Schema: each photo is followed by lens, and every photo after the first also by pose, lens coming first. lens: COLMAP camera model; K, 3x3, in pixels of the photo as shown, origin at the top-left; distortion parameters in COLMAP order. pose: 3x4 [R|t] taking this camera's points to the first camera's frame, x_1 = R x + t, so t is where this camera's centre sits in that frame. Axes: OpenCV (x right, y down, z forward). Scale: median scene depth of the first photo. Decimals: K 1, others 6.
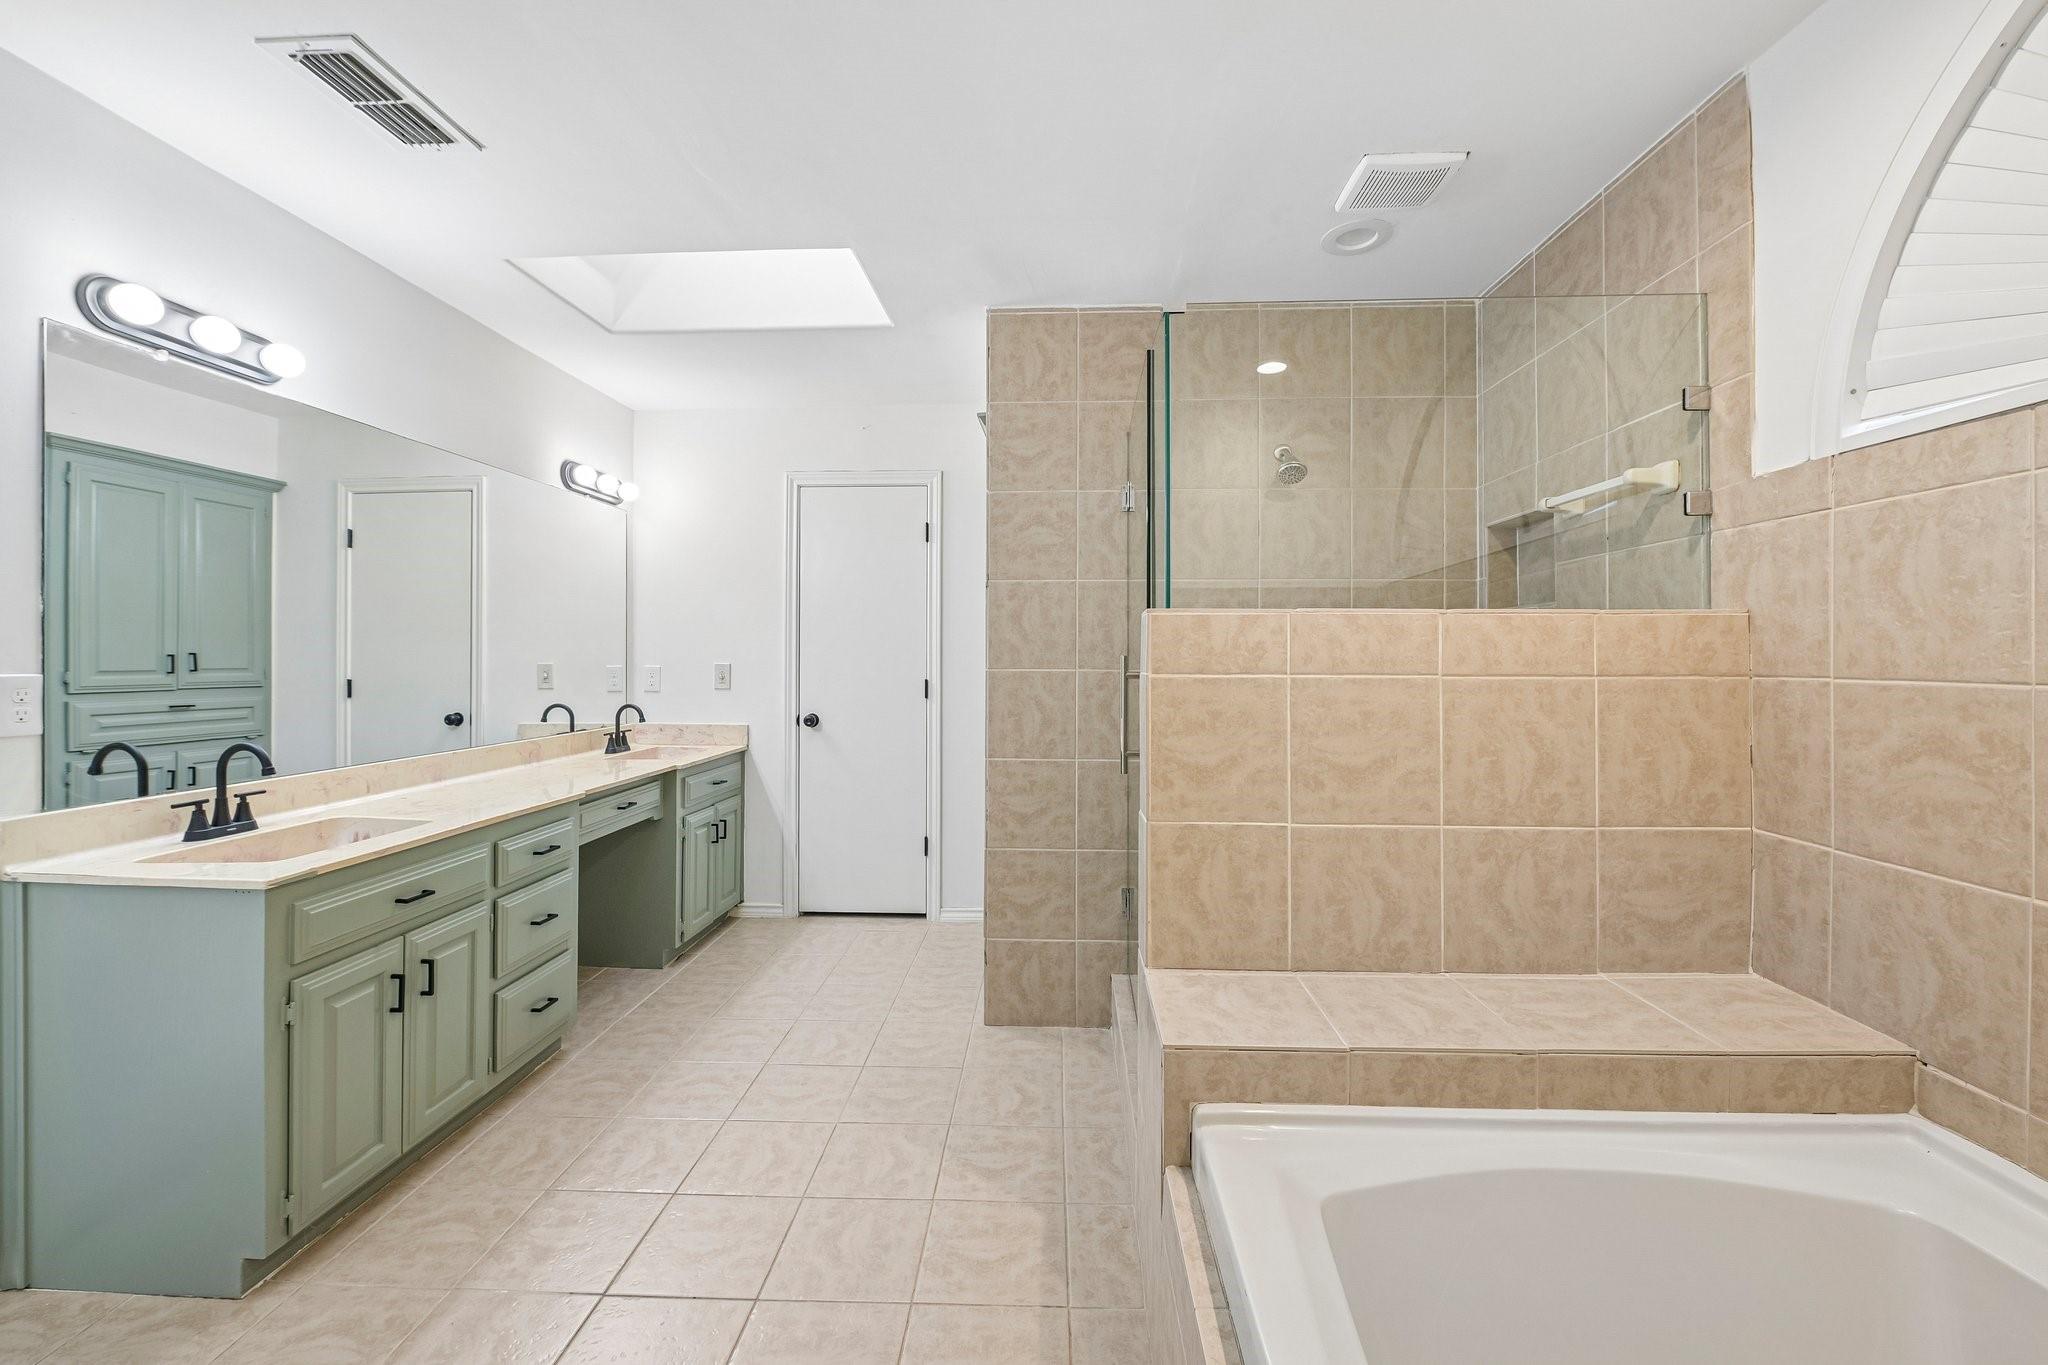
lens RADIAL K [[815.7, 0, 1031.7], [0, 815.7, 656.1], [0, 0, 1]] dist [-0.005035, -0.001121]
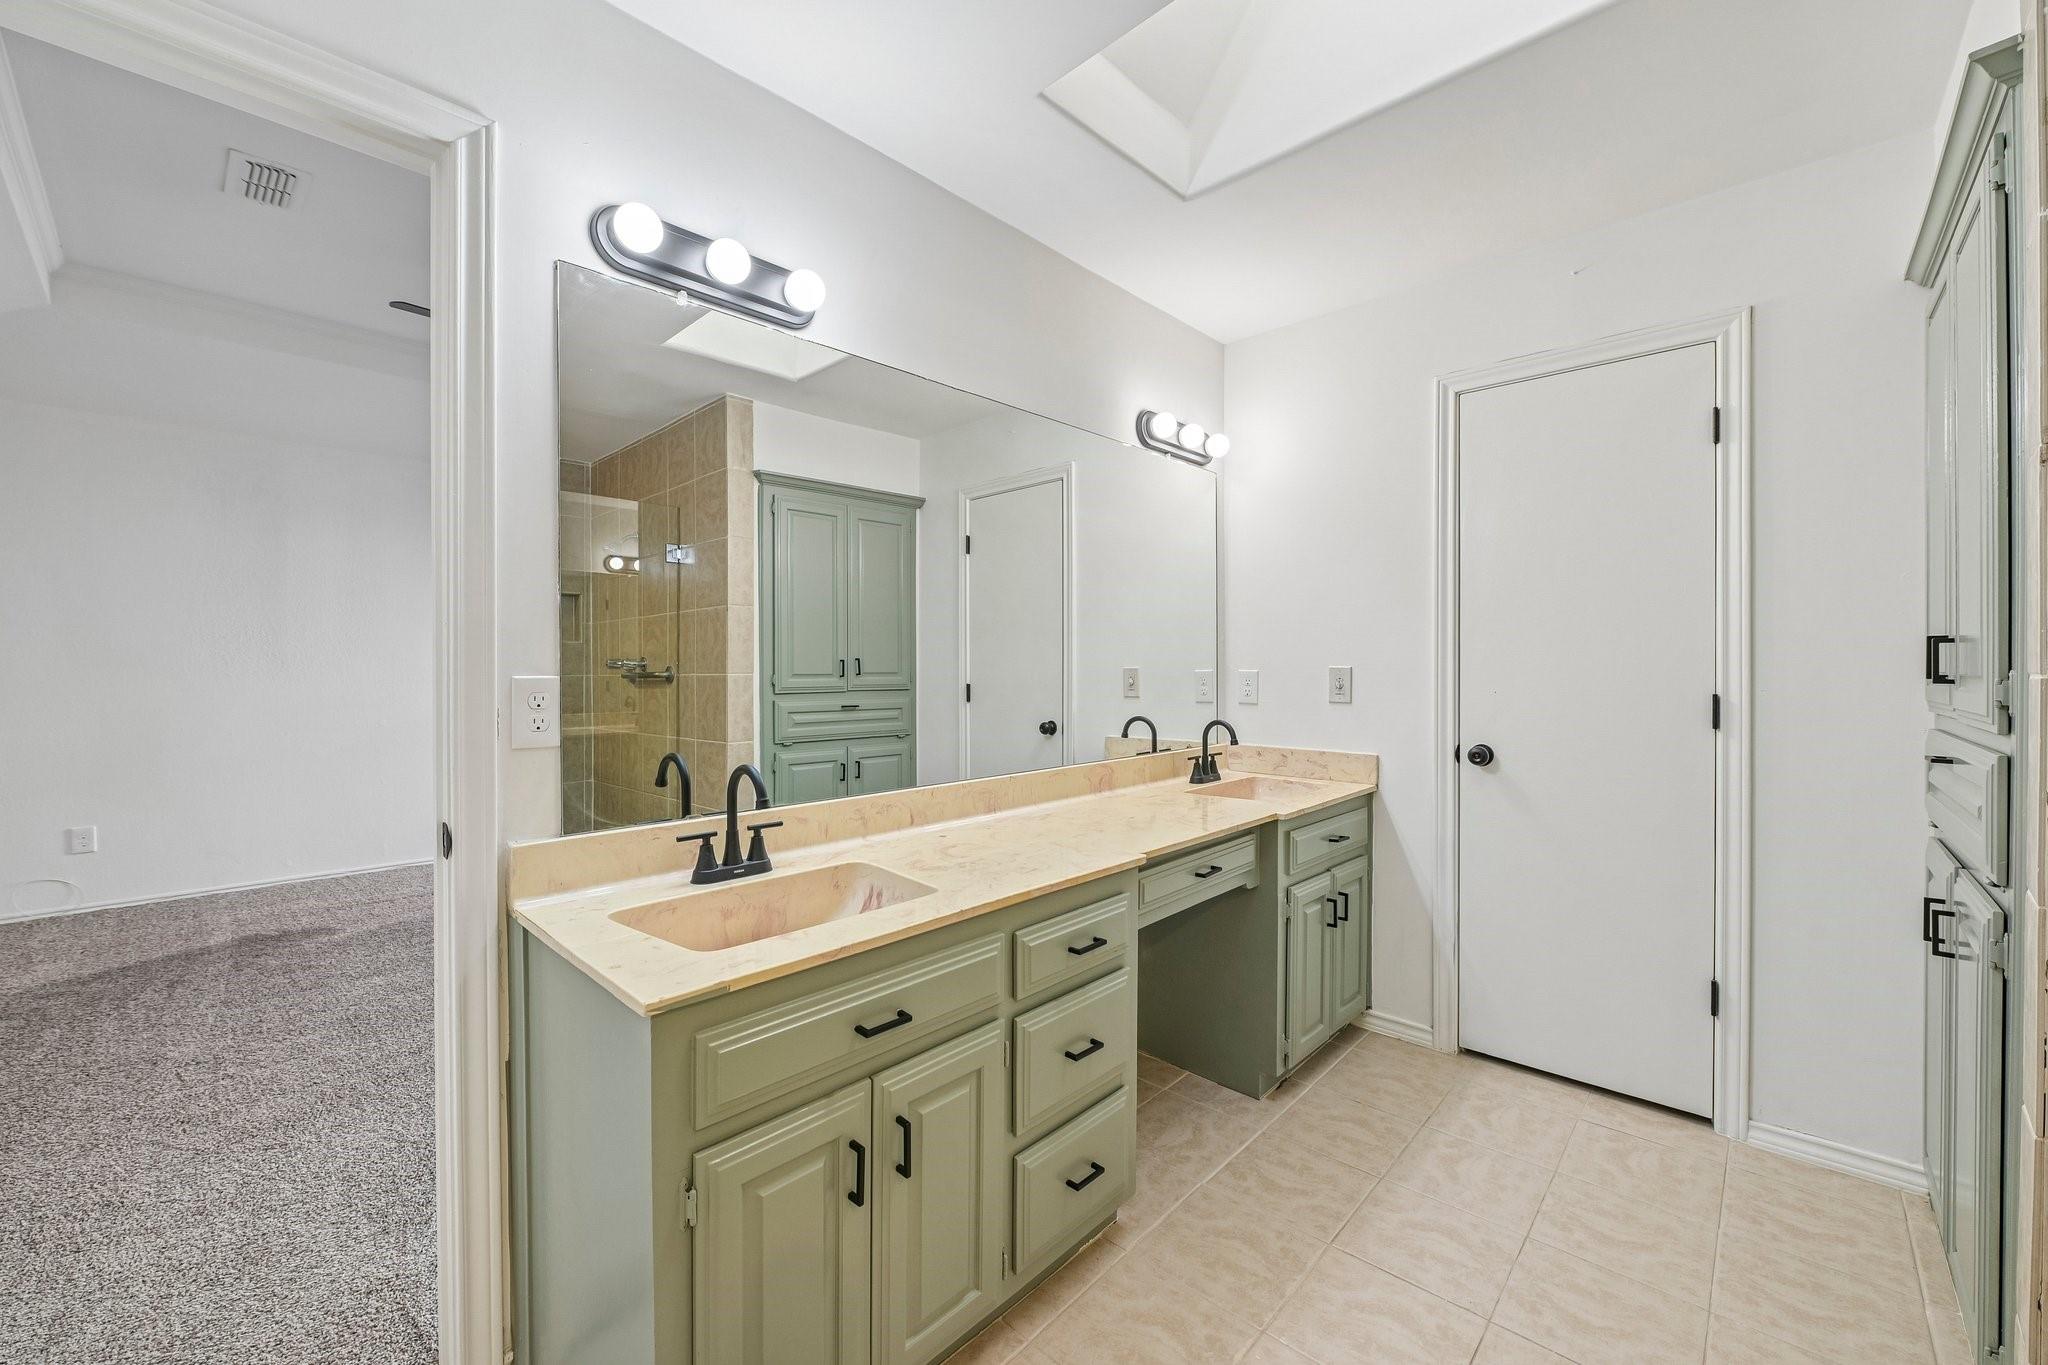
lens RADIAL K [[815.7, 0, 1023.5], [0, 815.7, 670.6], [0, 0, 1]] dist [-0.005035, -0.001121]
pose [[0.753220, 0.000267, -0.657769, -0.143638], [0.005974, 0.999956, 0.007247, 0.006577], [0.657742, -0.009388, 0.753185, 0.339168]]
